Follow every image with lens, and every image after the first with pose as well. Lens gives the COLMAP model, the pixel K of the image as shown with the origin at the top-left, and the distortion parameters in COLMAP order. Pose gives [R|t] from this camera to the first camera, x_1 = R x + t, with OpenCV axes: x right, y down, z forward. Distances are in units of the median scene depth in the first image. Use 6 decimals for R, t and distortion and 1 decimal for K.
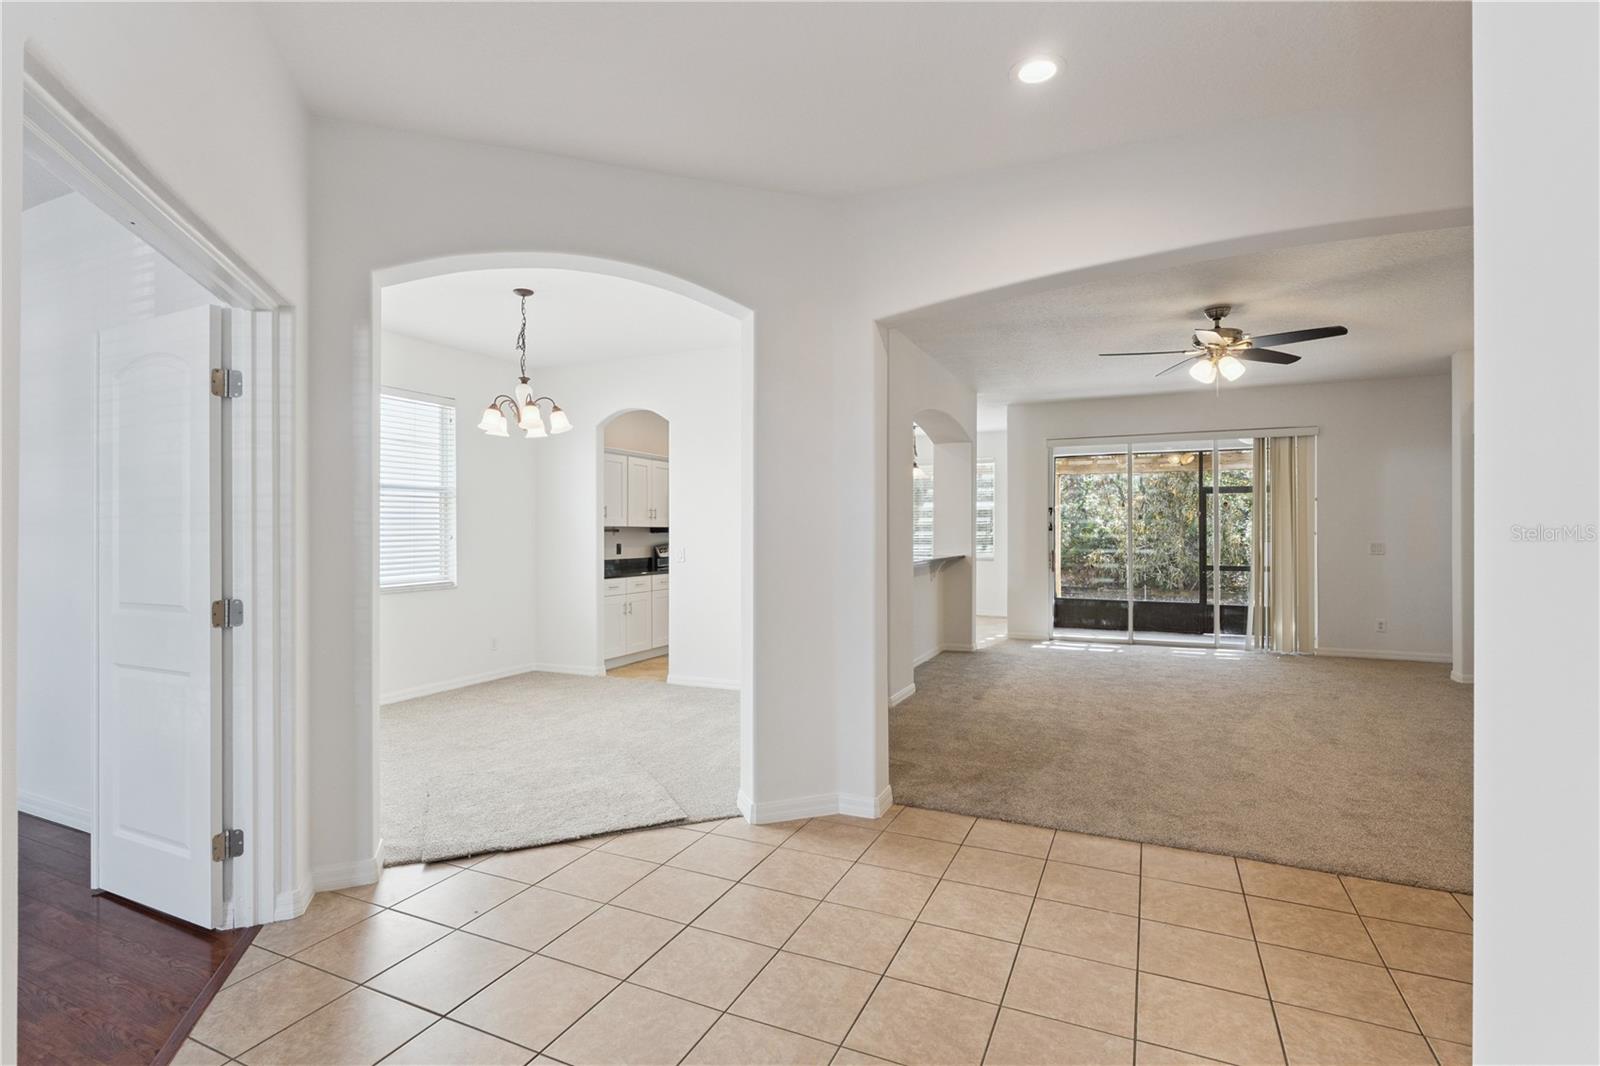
lens RADIAL K [[760.9, 0, 795.6], [0, 760.9, 527.1], [0, 0, 1]] dist [0.000052, 0.000040]
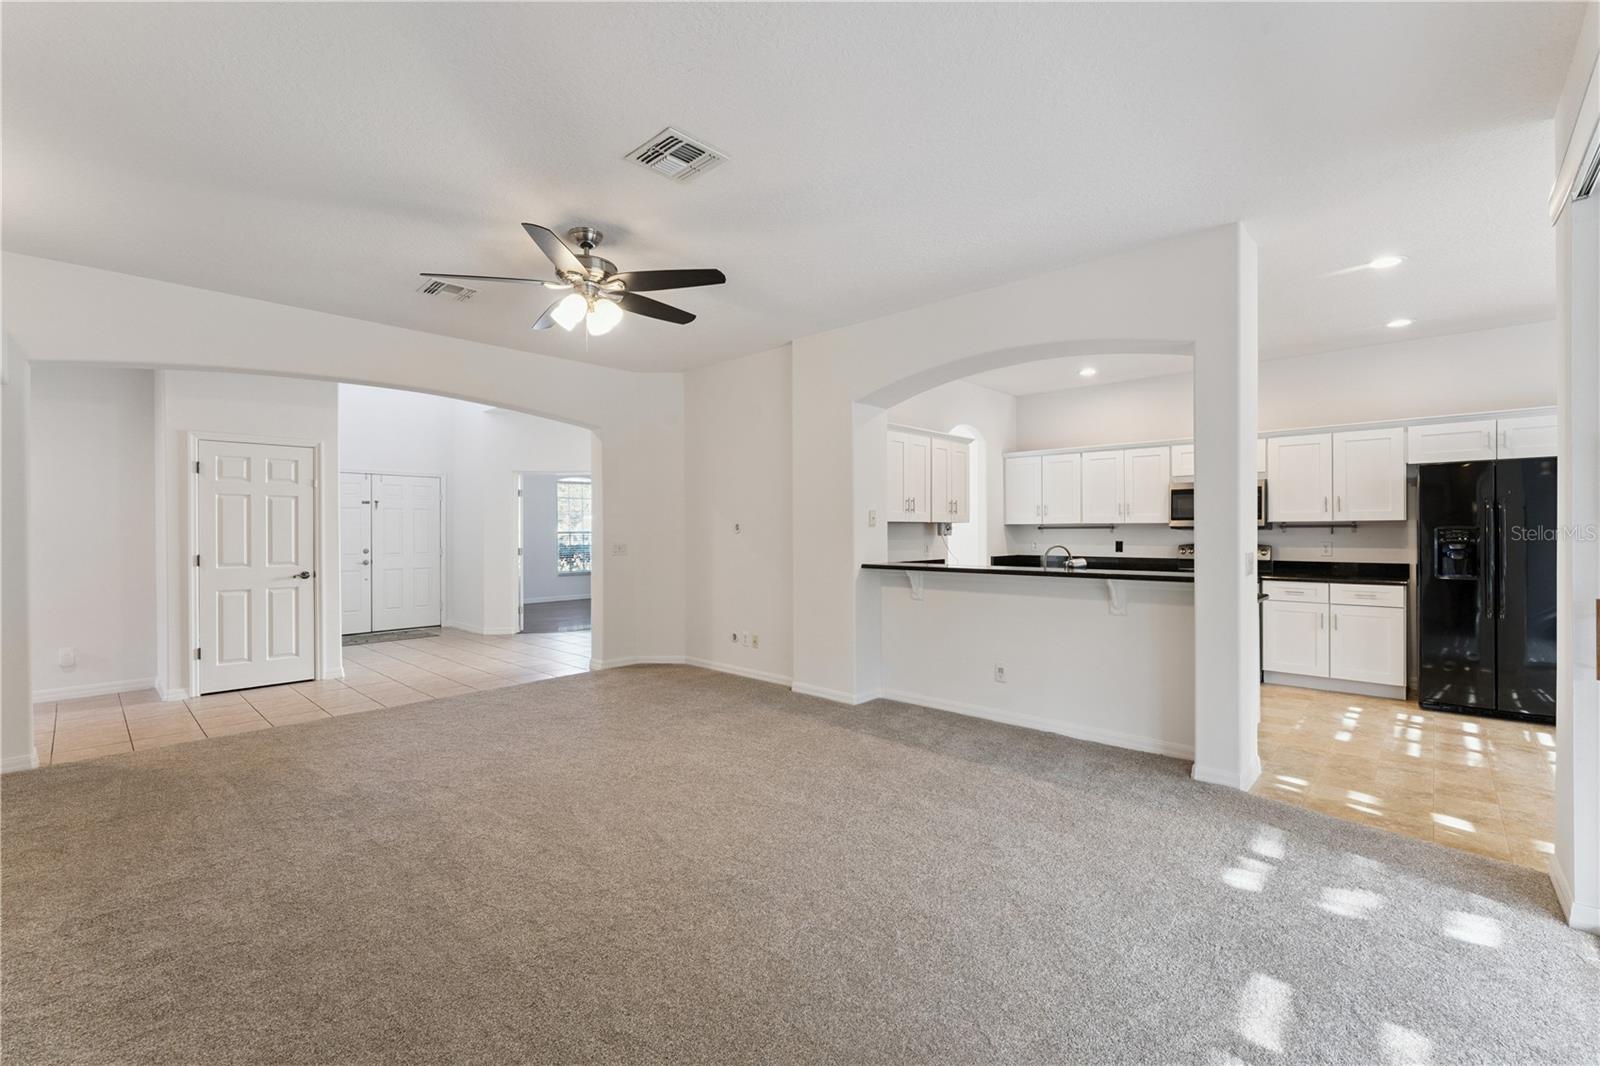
lens RADIAL K [[680.5, 0, 800.0], [0, 680.5, 533.0], [0, 0, 1]] dist [-0.000684, -0.000028]
pose [[-0.310496, 0.006576, -0.950552, 0.744814], [0.009637, 0.999946, 0.003770, 0.004775], [0.950526, -0.007990, -0.310542, 0.930845]]
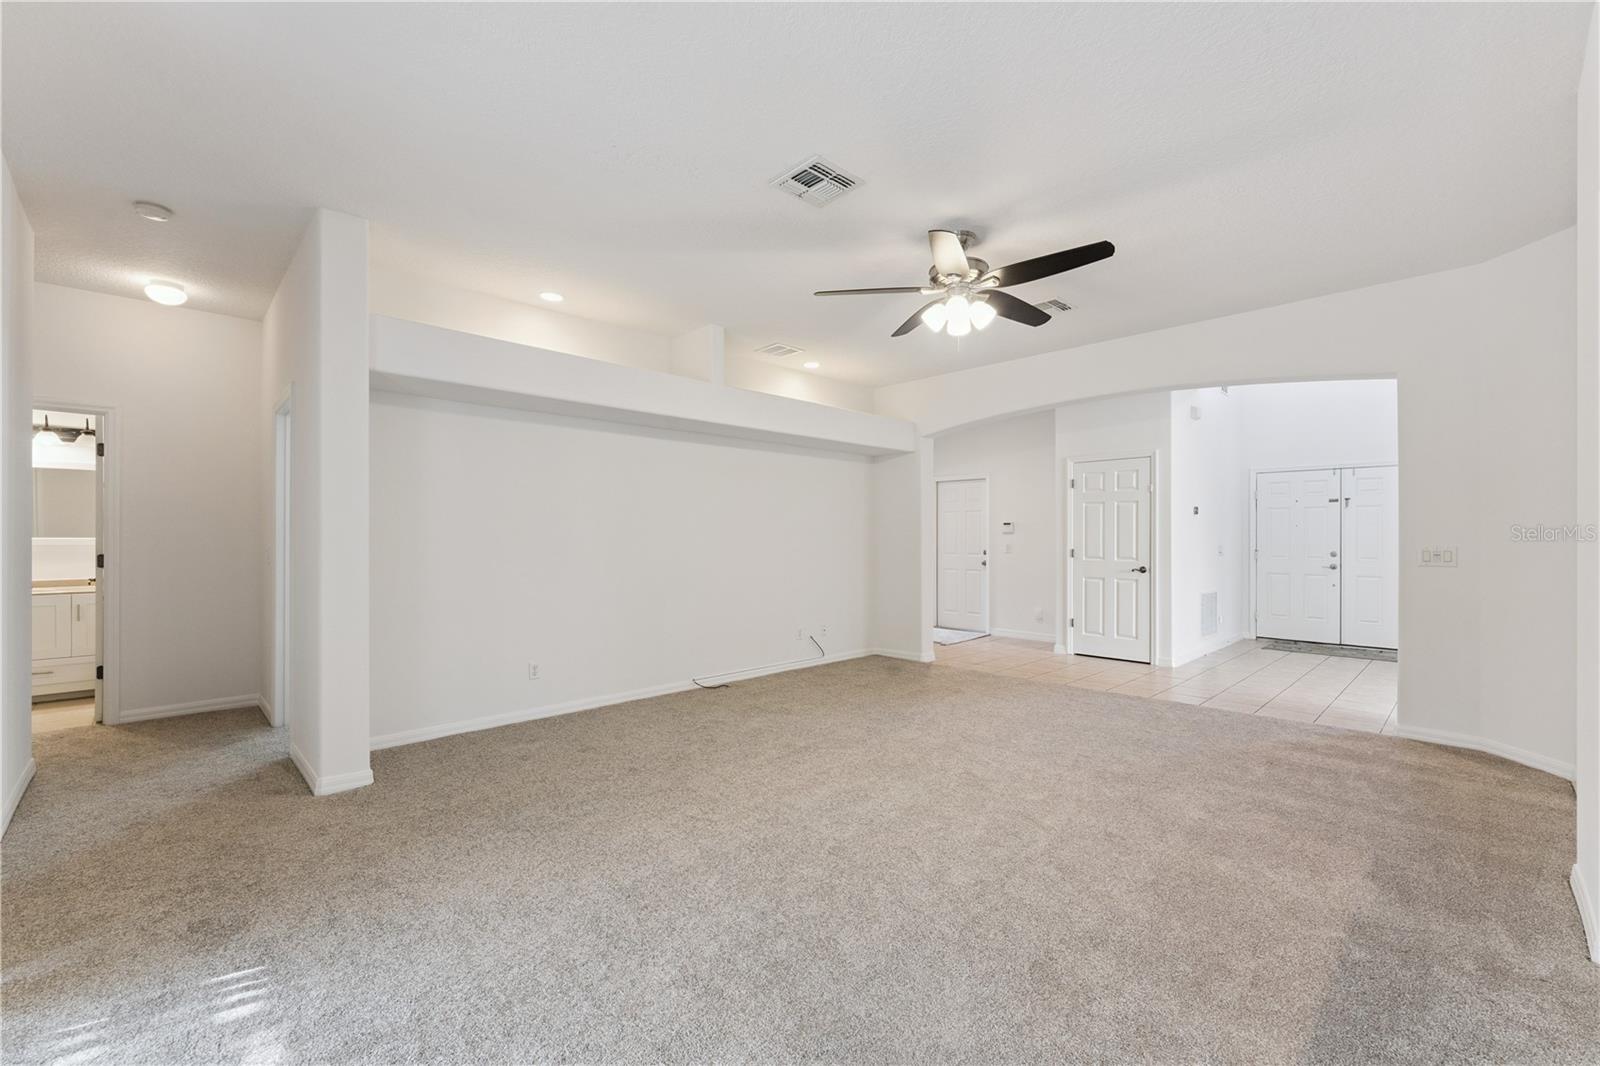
lens RADIAL K [[663.1, 0, 796.2], [0, 663.1, 538.7], [0, 0, 1]] dist [-0.002101, -0.000236]
pose [[-0.933943, 0.000759, 0.357420, 0.311151], [-0.001296, 0.999984, -0.005511, 0.015140], [-0.357419, -0.005610, -0.933927, 1.112042]]
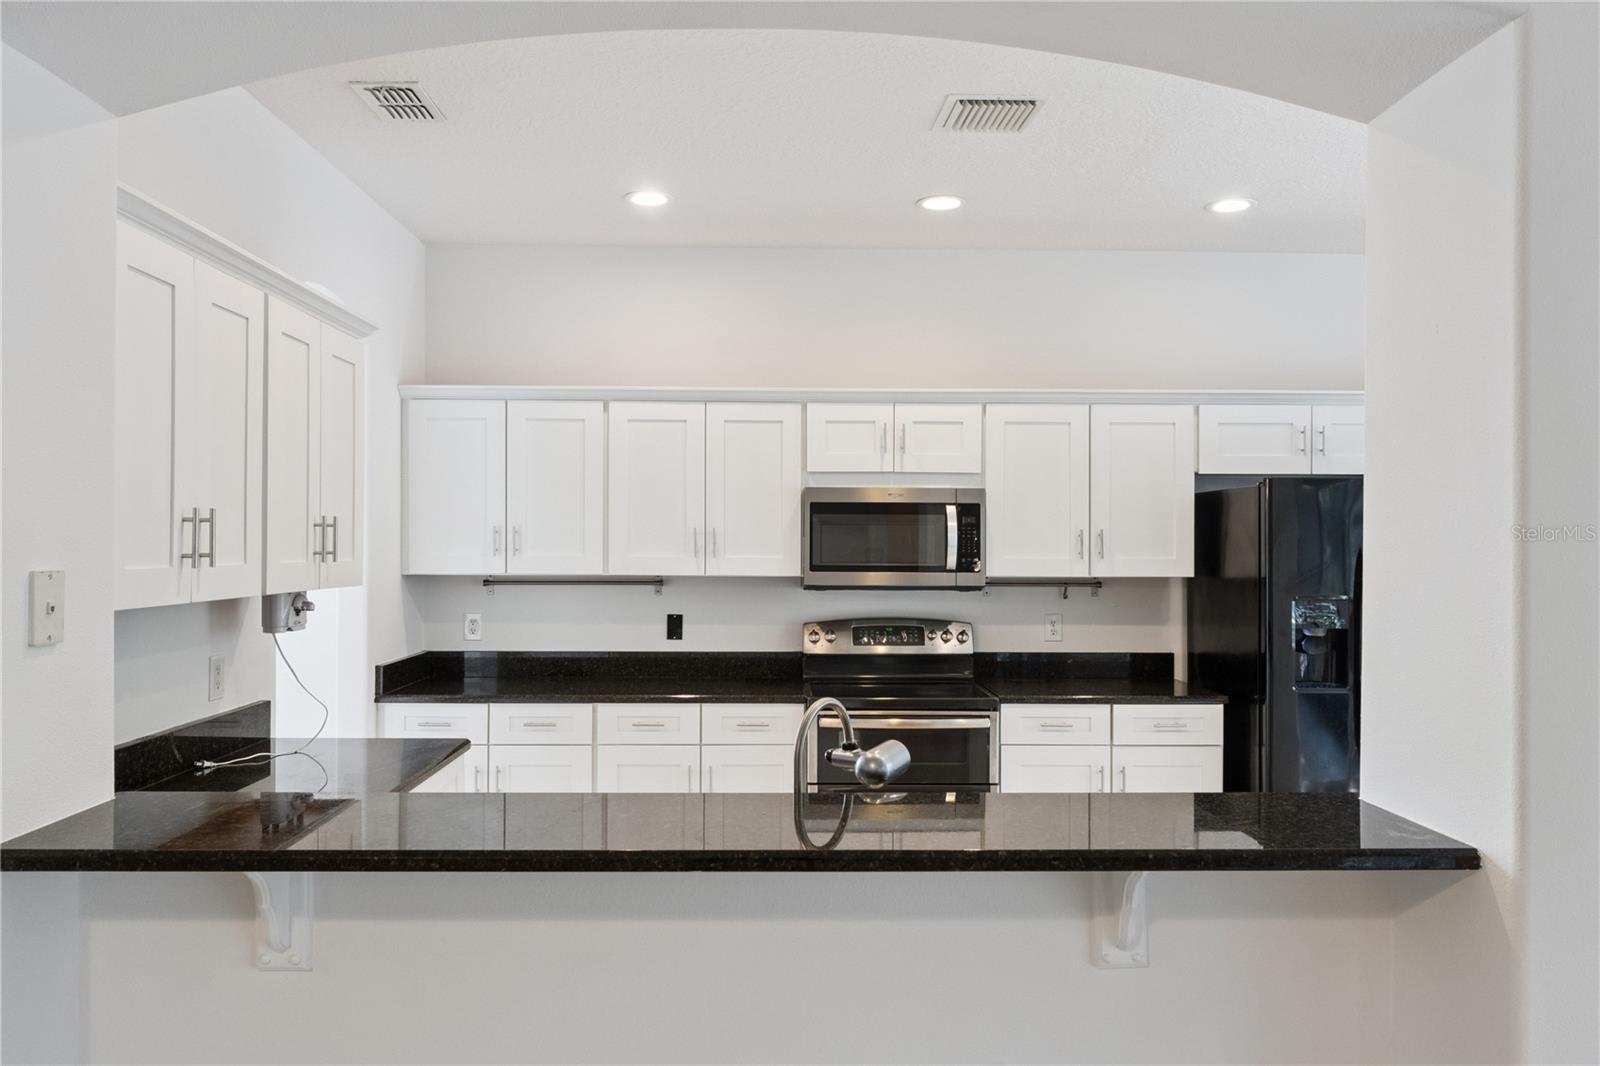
lens RADIAL K [[1134.8, 0, 786.6], [0, 1134.8, 536.9], [0, 0, 1]] dist [0.003307, -0.001958]
pose [[0.434646, -0.000842, -0.900601, 0.368980], [-0.000135, 0.999999, -0.000999, -0.020693], [0.900602, 0.000556, 0.434645, 0.828062]]
